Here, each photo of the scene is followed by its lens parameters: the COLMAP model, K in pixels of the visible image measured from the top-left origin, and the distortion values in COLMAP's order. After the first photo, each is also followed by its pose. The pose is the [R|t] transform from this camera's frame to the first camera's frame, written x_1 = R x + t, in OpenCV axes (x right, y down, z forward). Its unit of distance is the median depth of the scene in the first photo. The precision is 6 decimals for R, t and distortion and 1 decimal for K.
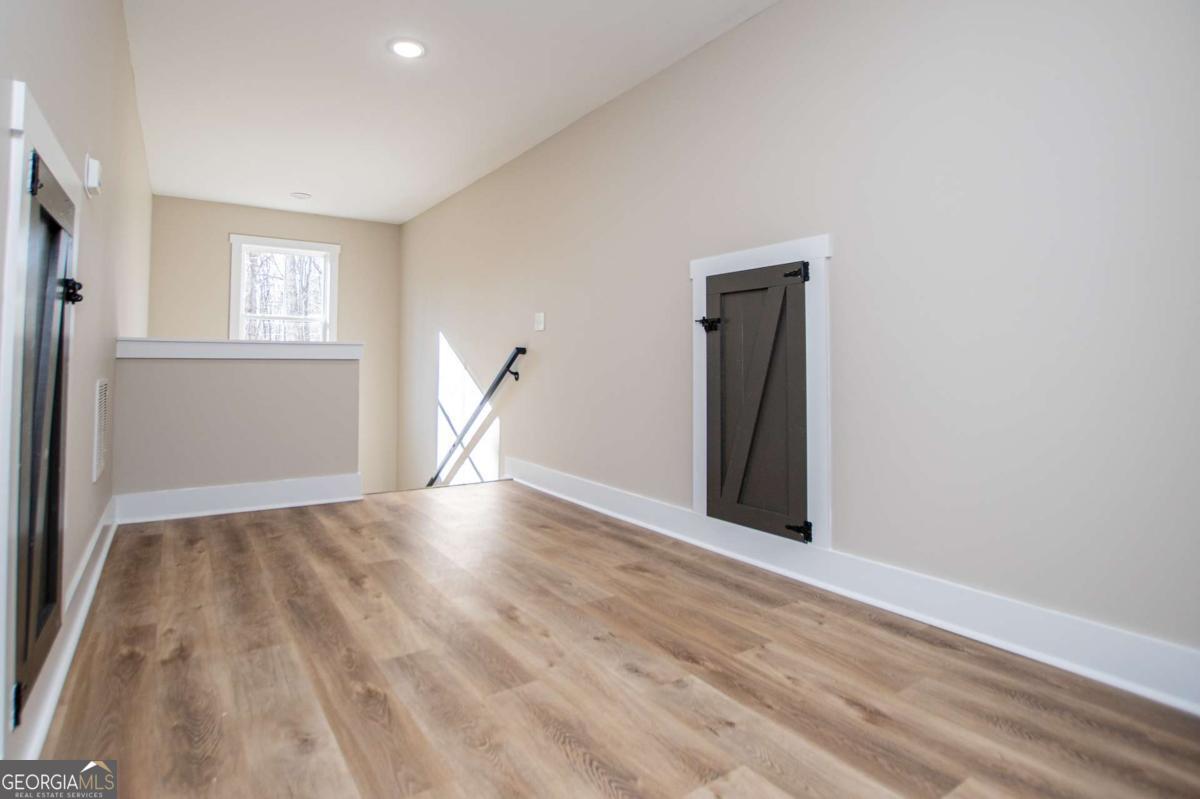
lens RADIAL K [[673.5, 0, 597.3], [0, 673.5, 342.7], [0, 0, 1]] dist [-0.026809, 0.000600]
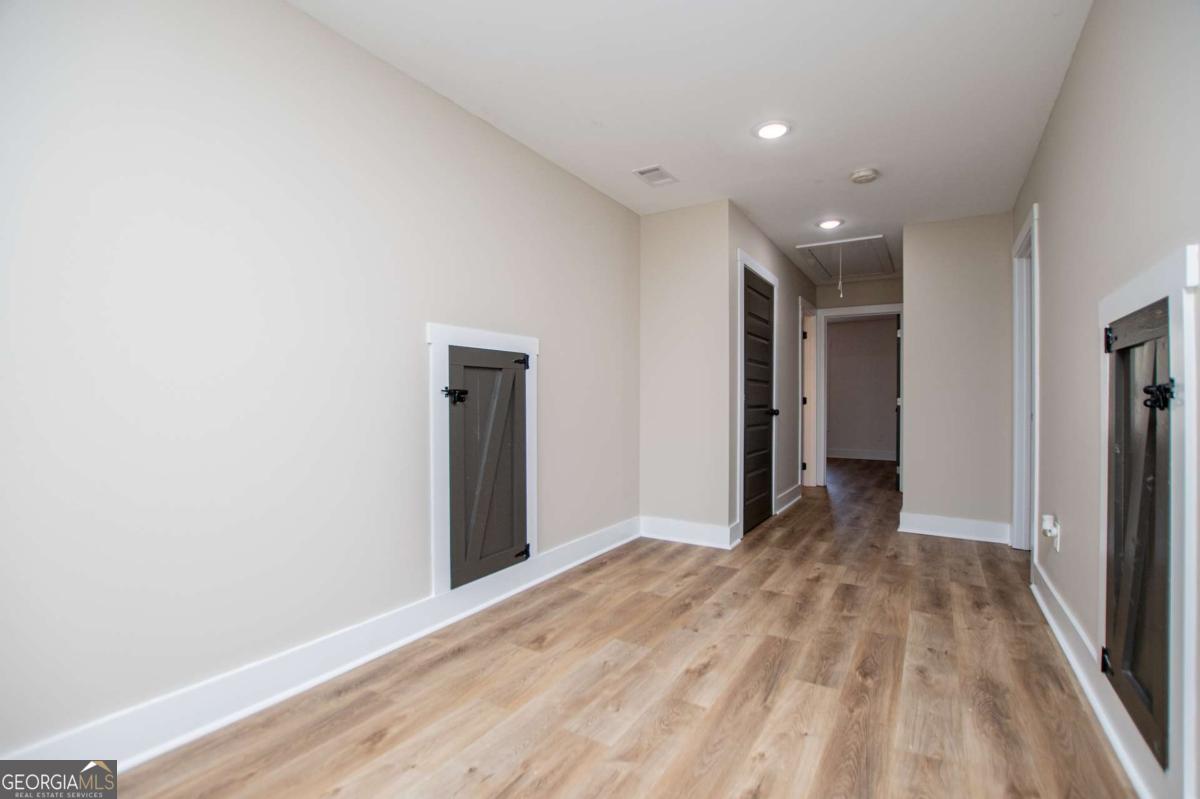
lens RADIAL K [[539.0, 0, 605.6], [0, 539.0, 400.4], [0, 0, 1]] dist [-0.024966, -0.000281]
pose [[-0.434636, -0.008681, 0.900564, -0.878956], [-0.036579, 0.999299, -0.008021, -0.029772], [-0.899863, -0.036427, -0.434649, 1.577911]]
